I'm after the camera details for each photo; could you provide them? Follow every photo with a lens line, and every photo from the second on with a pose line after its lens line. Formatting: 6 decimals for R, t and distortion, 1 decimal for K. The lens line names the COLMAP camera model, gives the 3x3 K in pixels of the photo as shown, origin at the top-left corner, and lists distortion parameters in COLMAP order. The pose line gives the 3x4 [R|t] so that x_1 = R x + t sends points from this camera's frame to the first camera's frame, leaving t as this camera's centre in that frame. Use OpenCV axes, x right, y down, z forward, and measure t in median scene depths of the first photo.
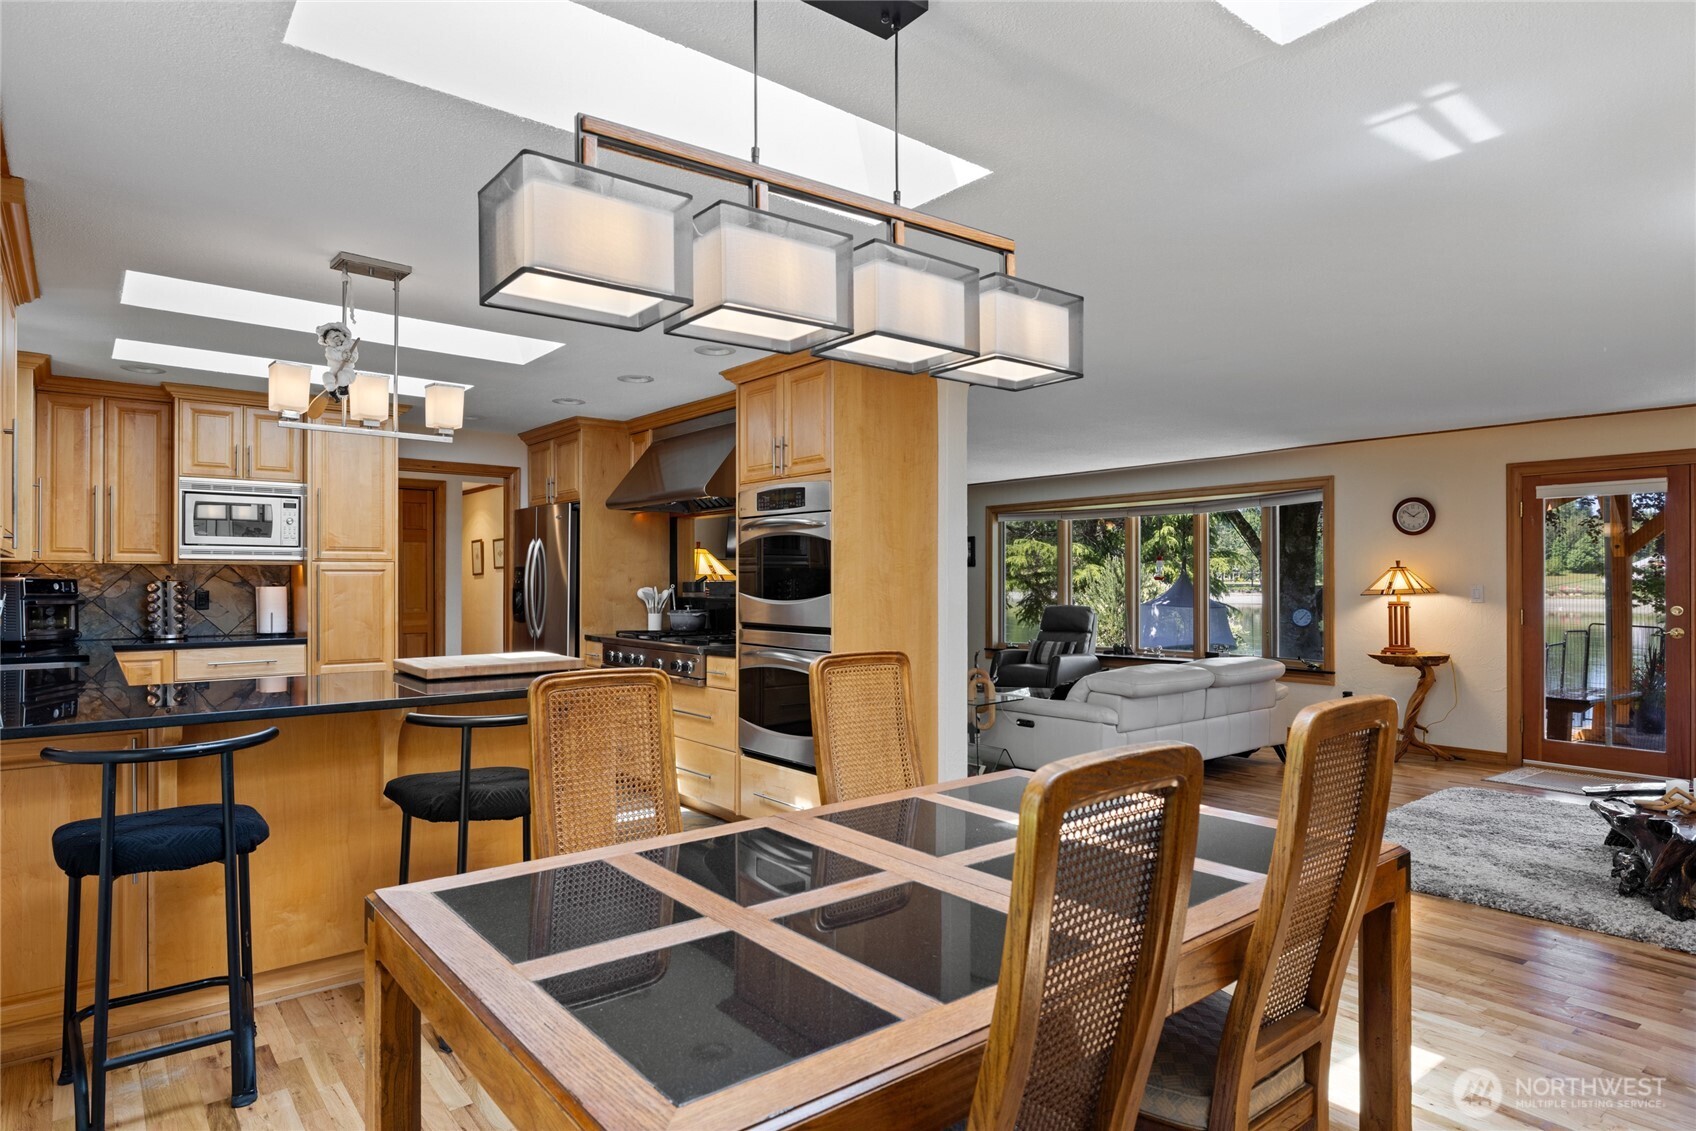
lens RADIAL K [[964.7, 0, 852.5], [0, 964.7, 568.8], [0, 0, 1]] dist [-0.004593, -0.000323]
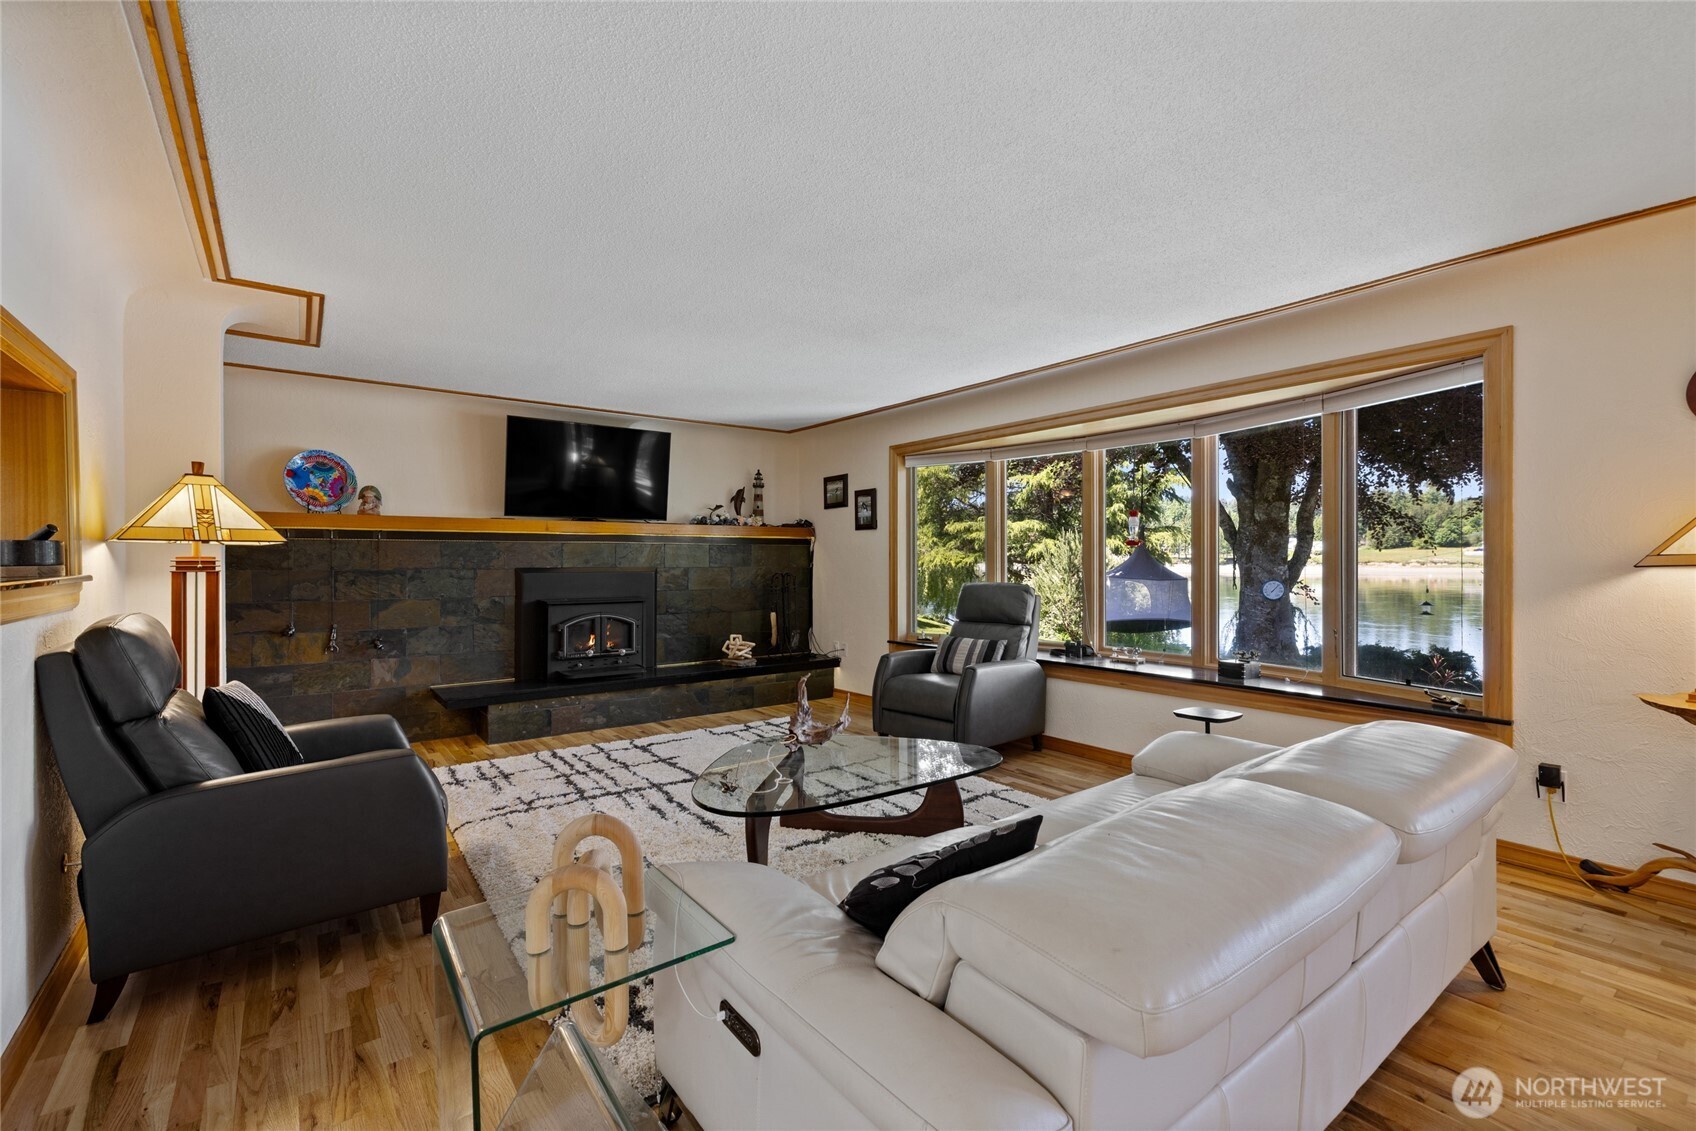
lens RADIAL K [[729.4, 0, 843.0], [0, 729.4, 565.5], [0, 0, 1]] dist [0.002414, 0.000247]
pose [[0.999373, -0.004718, -0.035086, 0.078912], [0.005584, 0.999681, 0.024620, 0.007295], [0.034959, -0.024801, 0.999081, 0.287546]]
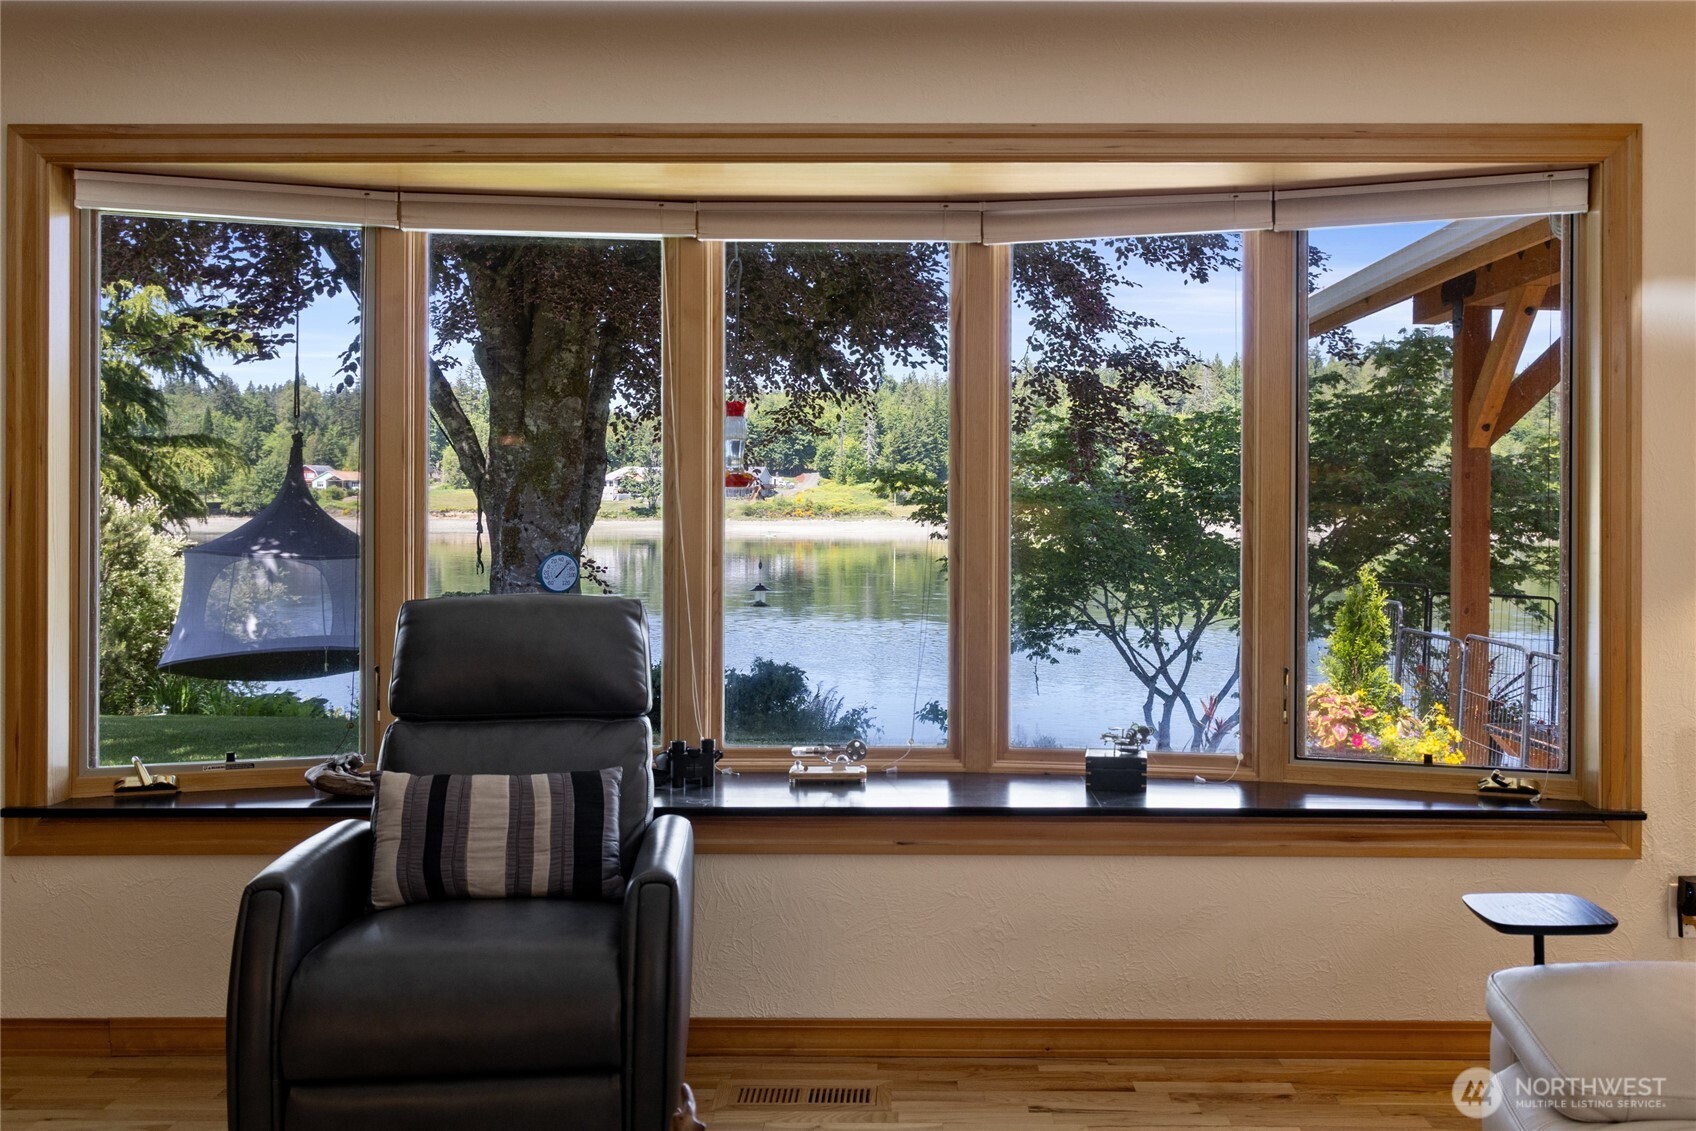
lens RADIAL K [[1503.7, 0, 875.0], [0, 1503.7, 514.4], [0, 0, 1]] dist [0.000369, 0.002687]
pose [[0.640781, -0.004182, 0.767712, 0.005957], [-0.015444, 0.999713, 0.018336, 0.006508], [-0.767568, -0.023606, 0.640532, 0.418634]]
